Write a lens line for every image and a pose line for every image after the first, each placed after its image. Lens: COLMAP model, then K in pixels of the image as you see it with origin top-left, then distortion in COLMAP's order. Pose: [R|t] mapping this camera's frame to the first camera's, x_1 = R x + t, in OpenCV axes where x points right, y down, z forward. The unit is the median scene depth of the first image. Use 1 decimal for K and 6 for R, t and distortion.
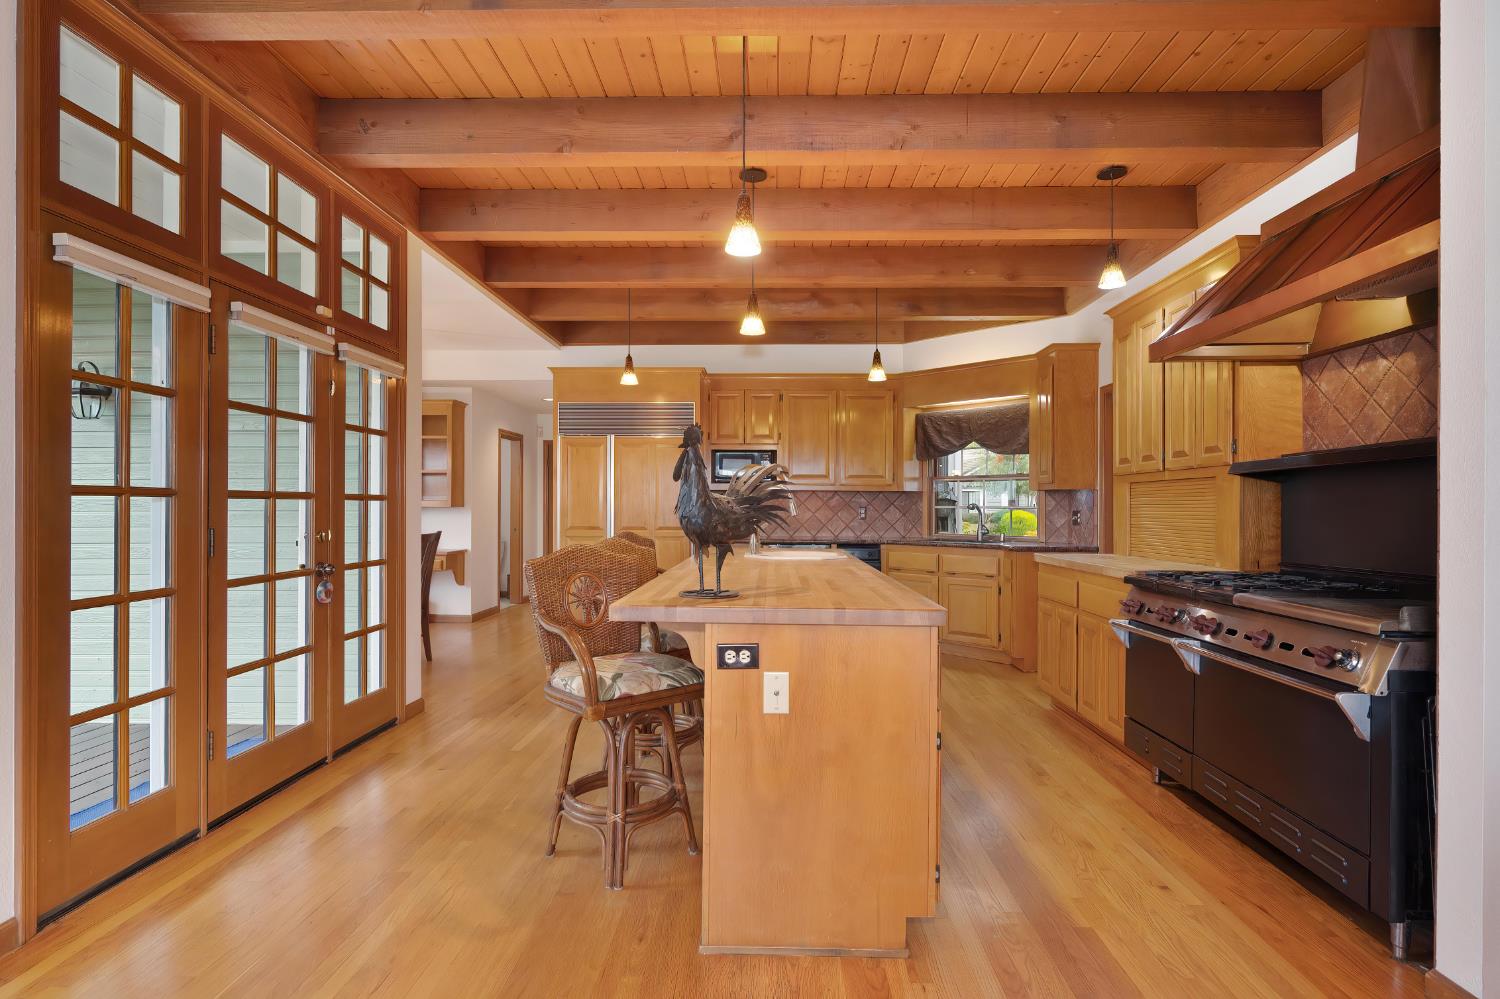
lens RADIAL K [[769.5, 0, 753.4], [0, 769.5, 501.6], [0, 0, 1]] dist [0.002415, 0.001210]
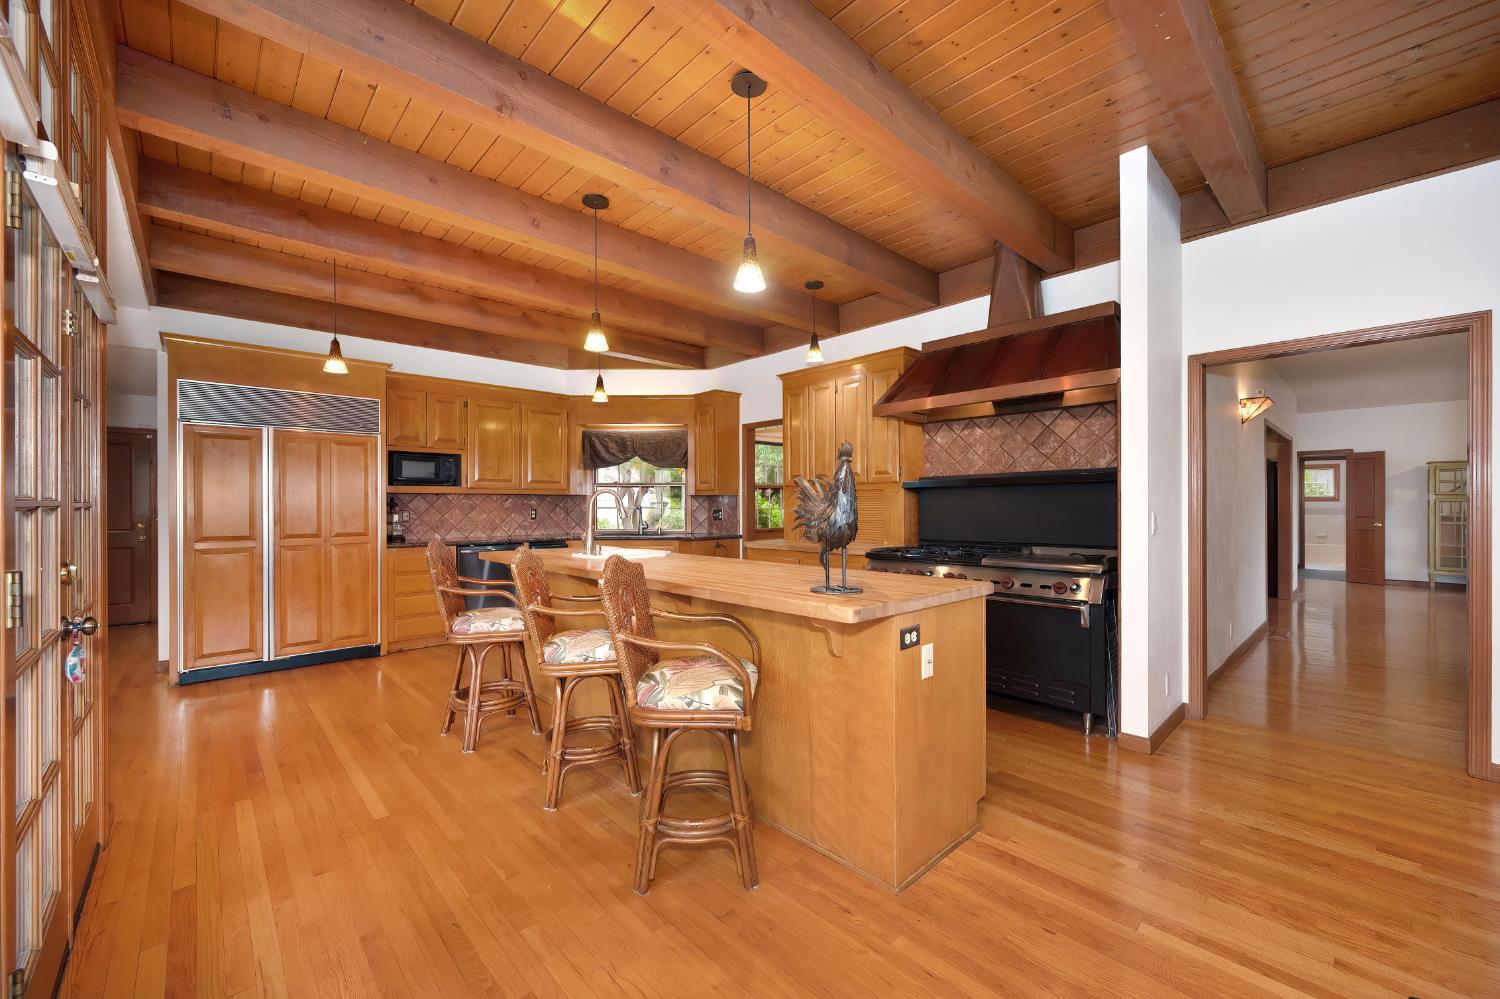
lens RADIAL K [[594.1, 0, 758.9], [0, 594.1, 502.9], [0, 0, 1]] dist [0.000985, 0.001211]
pose [[0.708670, -0.003411, 0.705532, -0.496468], [0.001349, 0.999993, 0.003479, -0.008474], [-0.705539, -0.001513, 0.708670, 0.294939]]
